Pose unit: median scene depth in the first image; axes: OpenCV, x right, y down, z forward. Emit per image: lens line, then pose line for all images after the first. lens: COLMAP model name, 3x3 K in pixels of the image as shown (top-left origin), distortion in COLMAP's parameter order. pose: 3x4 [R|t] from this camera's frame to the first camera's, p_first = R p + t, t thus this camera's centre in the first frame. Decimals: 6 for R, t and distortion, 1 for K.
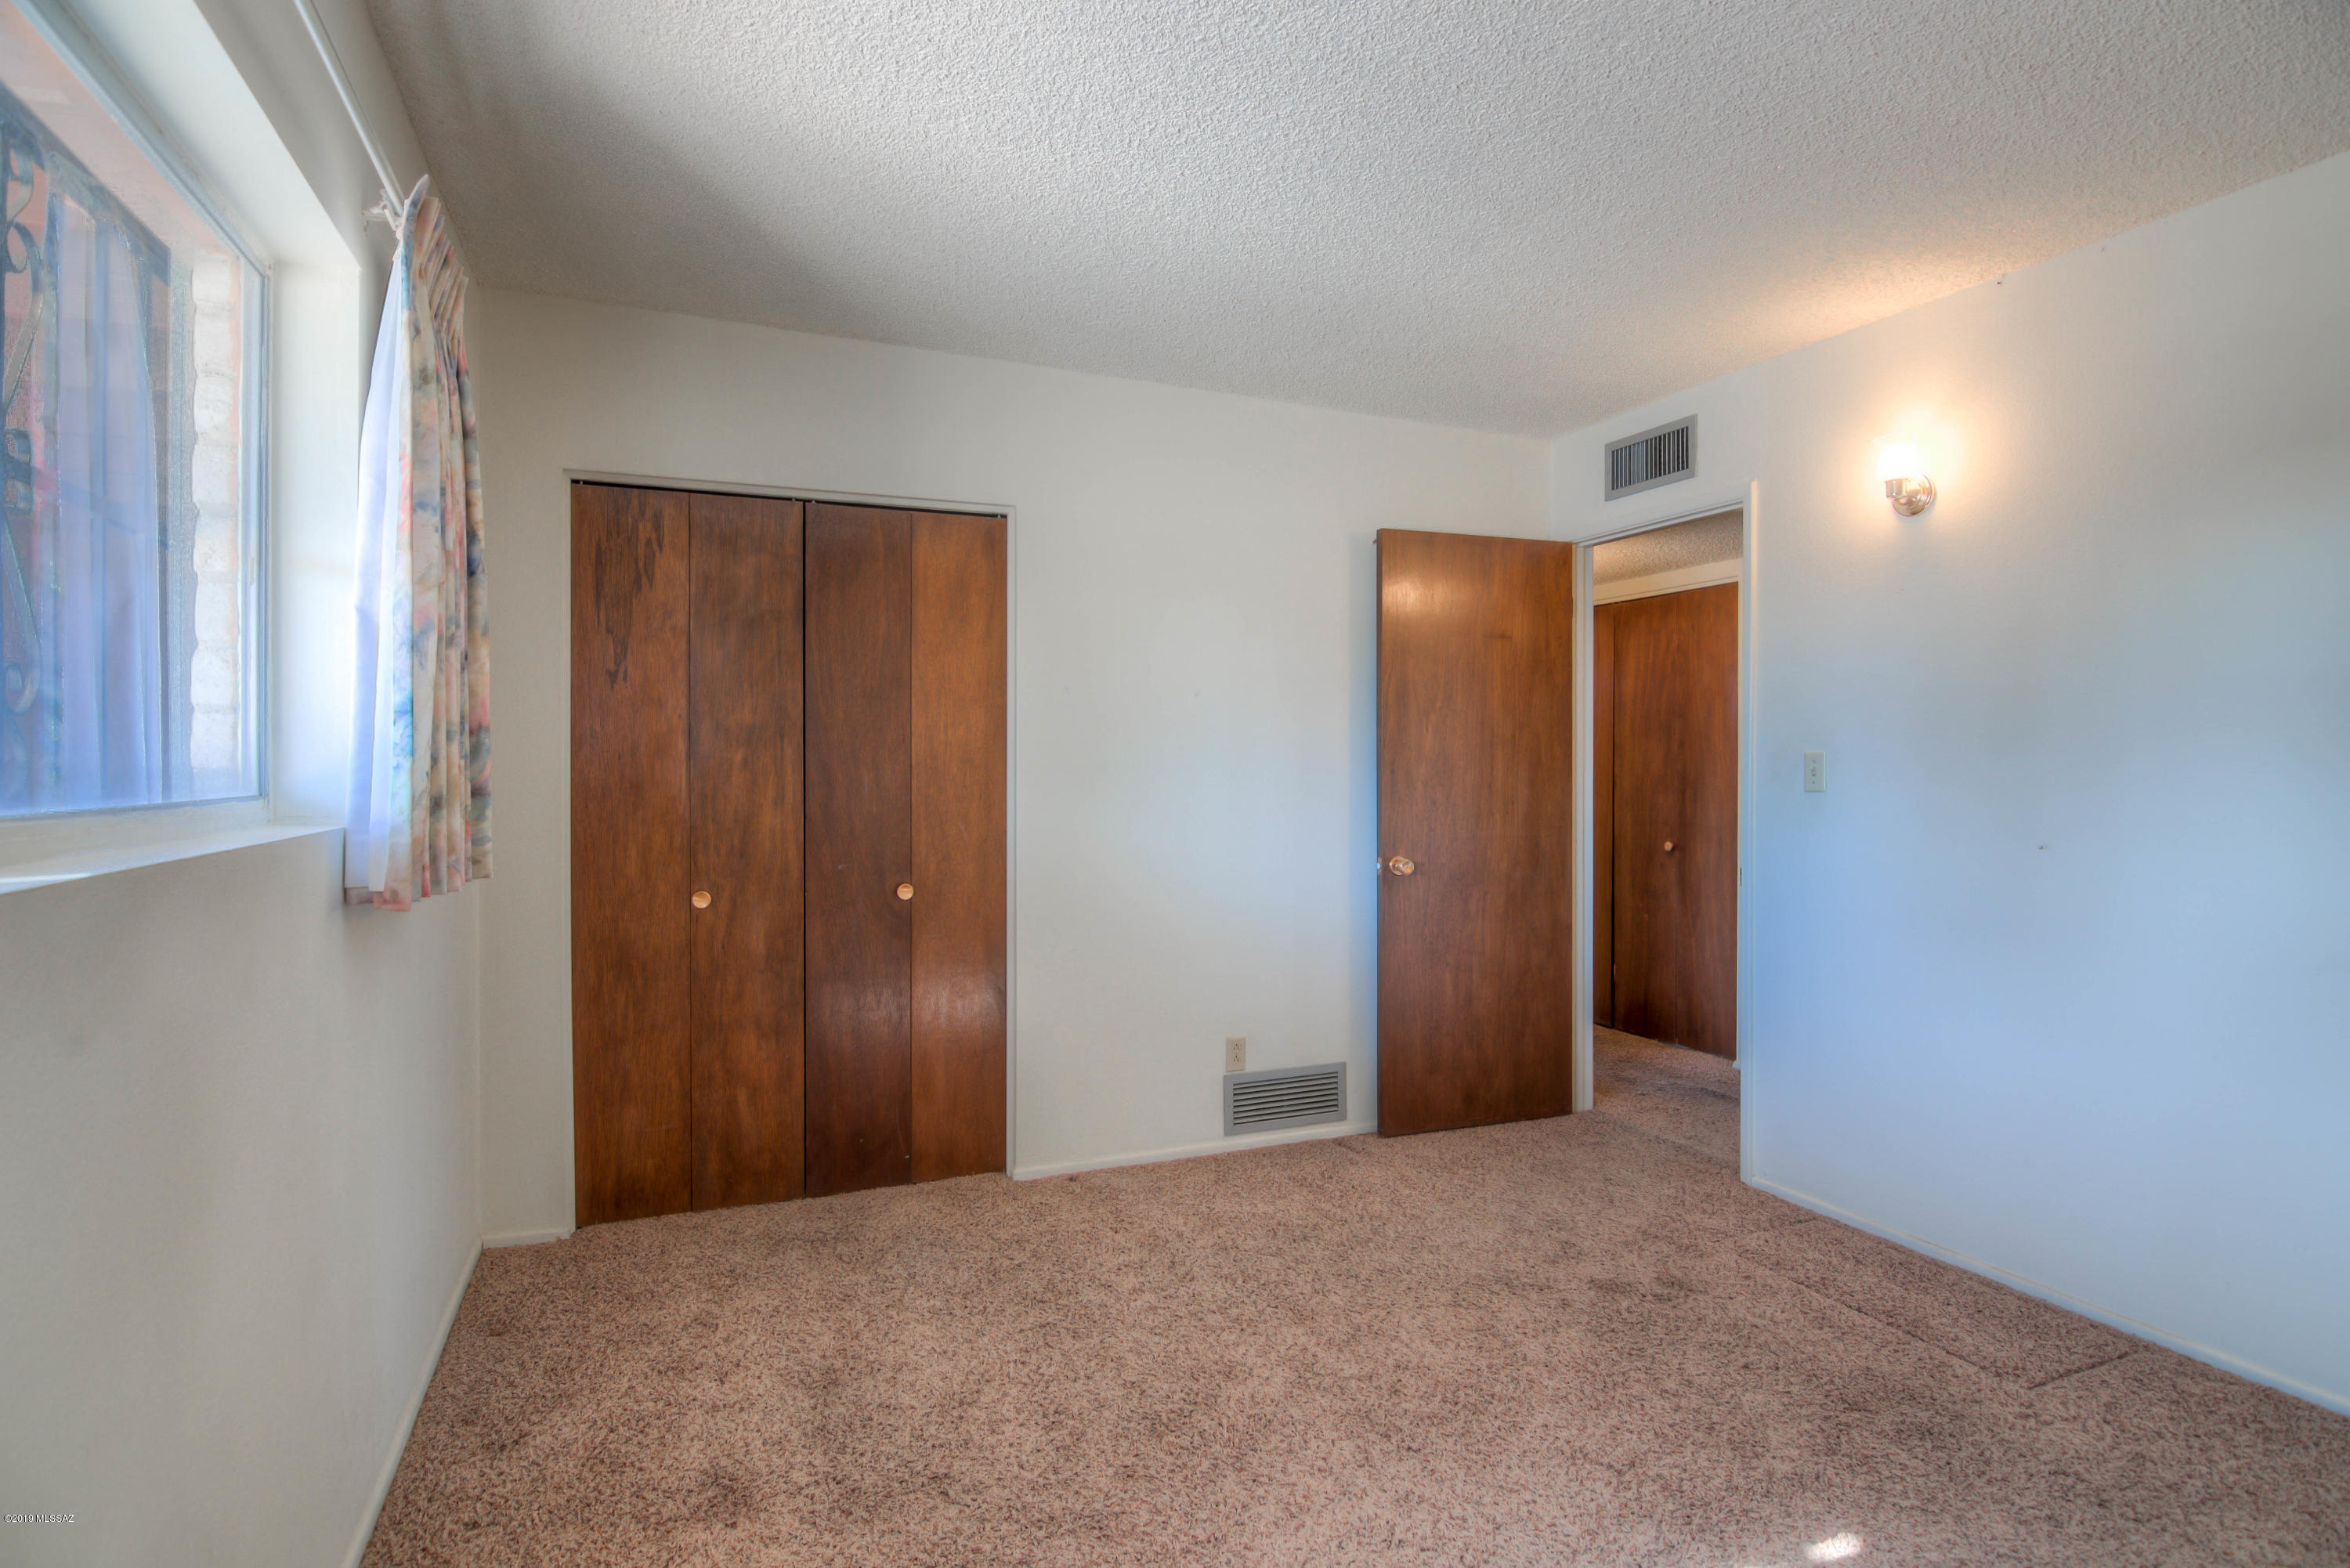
lens RADIAL K [[1193.4, 0, 1165.2], [0, 1193.4, 776.4], [0, 0, 1]] dist [0.002849, -0.000459]
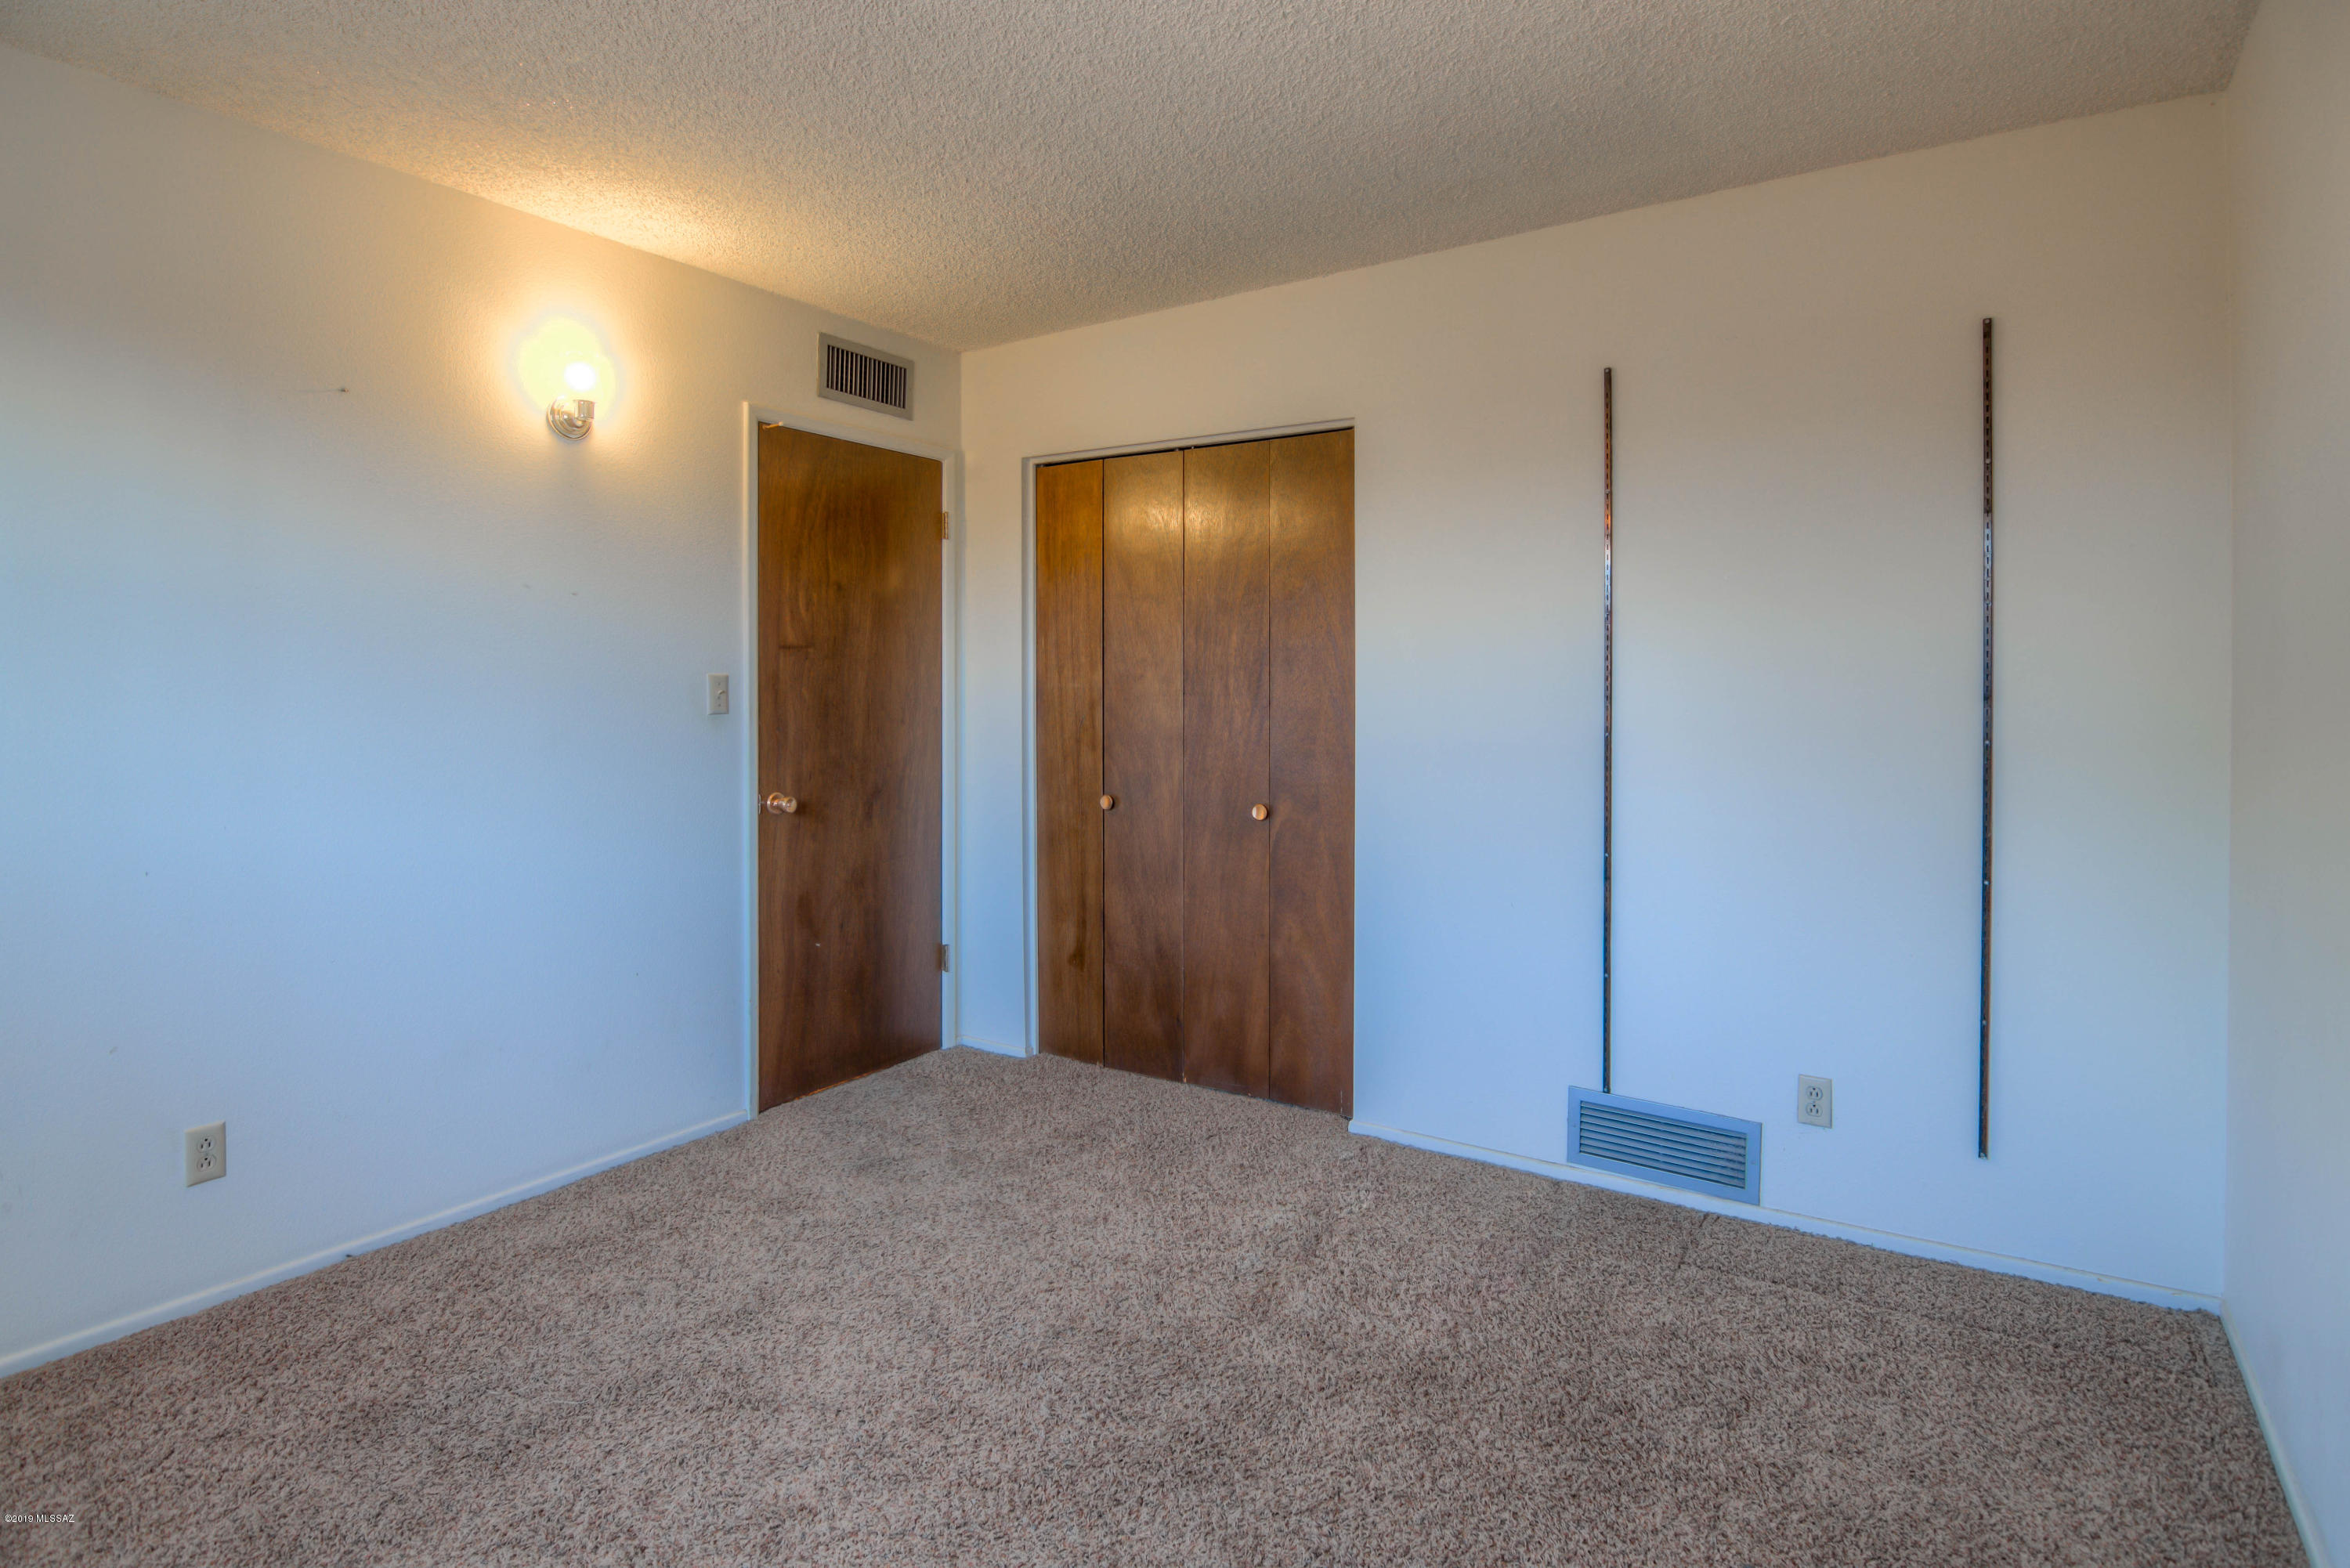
lens RADIAL K [[1230.4, 0, 1174.5], [0, 1230.4, 708.6], [0, 0, 1]] dist [-0.000366, -0.000201]
pose [[0.557552, 0.020029, -0.829900, 0.638077], [-0.009643, 0.999798, 0.017651, -0.012581], [0.830086, -0.001839, 0.557632, 0.364254]]
